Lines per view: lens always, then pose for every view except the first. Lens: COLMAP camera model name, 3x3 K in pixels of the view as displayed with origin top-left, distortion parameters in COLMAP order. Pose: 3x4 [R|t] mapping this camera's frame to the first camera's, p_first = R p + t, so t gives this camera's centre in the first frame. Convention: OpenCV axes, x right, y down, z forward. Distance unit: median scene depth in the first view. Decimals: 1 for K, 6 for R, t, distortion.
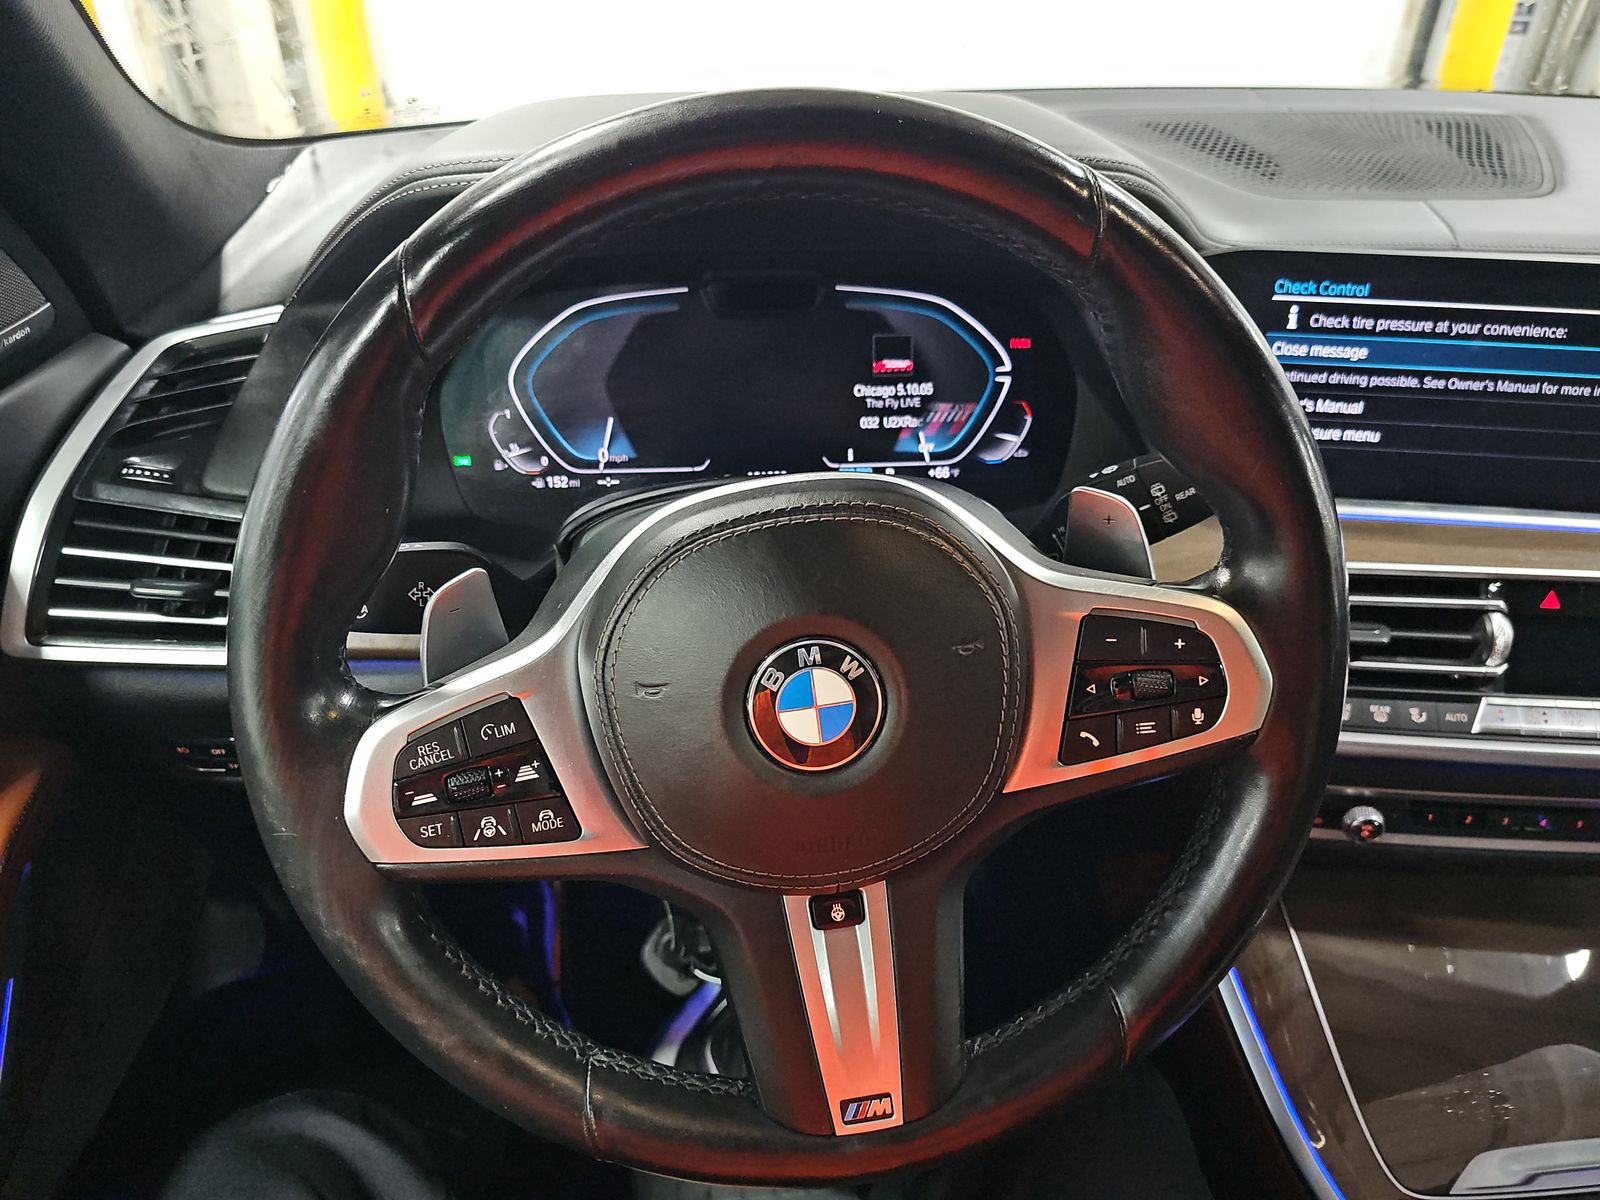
lens RADIAL K [[1056.9, 0, 789.8], [0, 1056.9, 587.0], [0, 0, 1]] dist [0.032451, -0.016968]
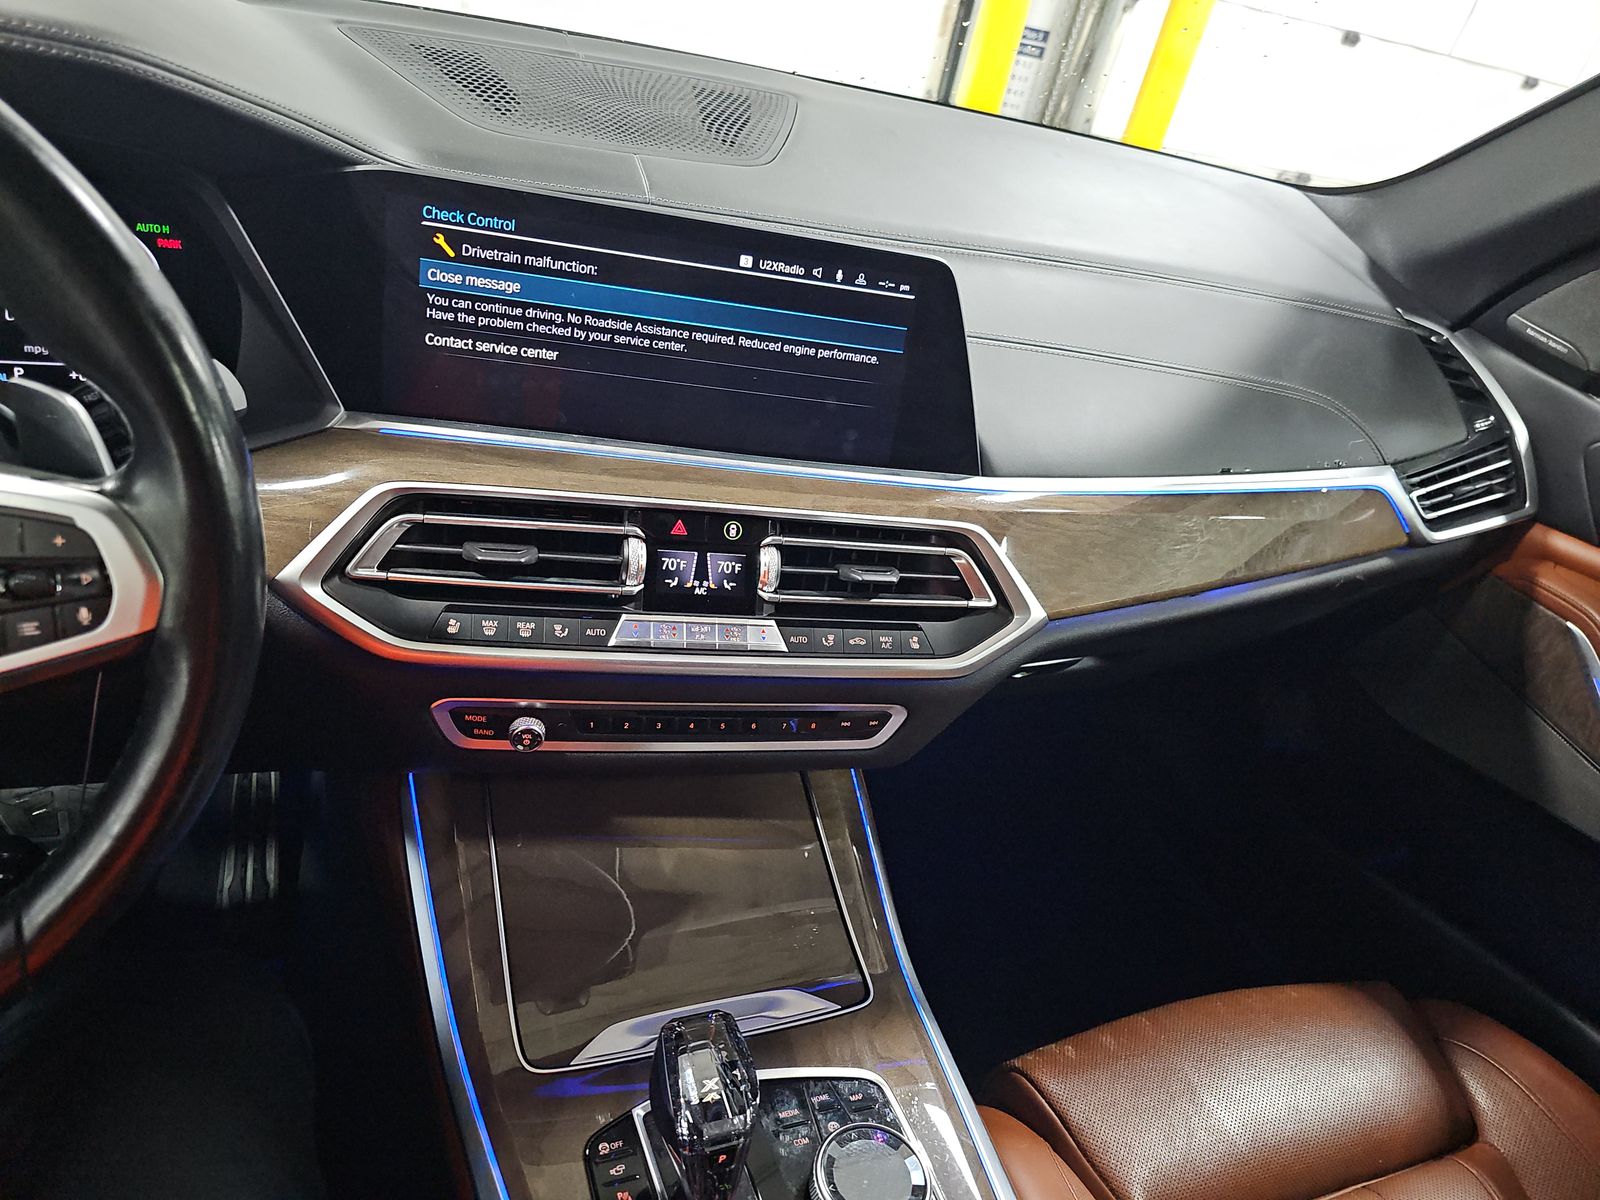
lens RADIAL K [[1056.9, 0, 792.6], [0, 1056.9, 605.1], [0, 0, 1]] dist [0.032451, -0.016968]
pose [[0.950583, 0.000796, 0.310469, 0.475742], [-0.017792, 0.998493, 0.051914, 0.033667], [-0.309960, -0.054872, 0.949165, -0.092989]]
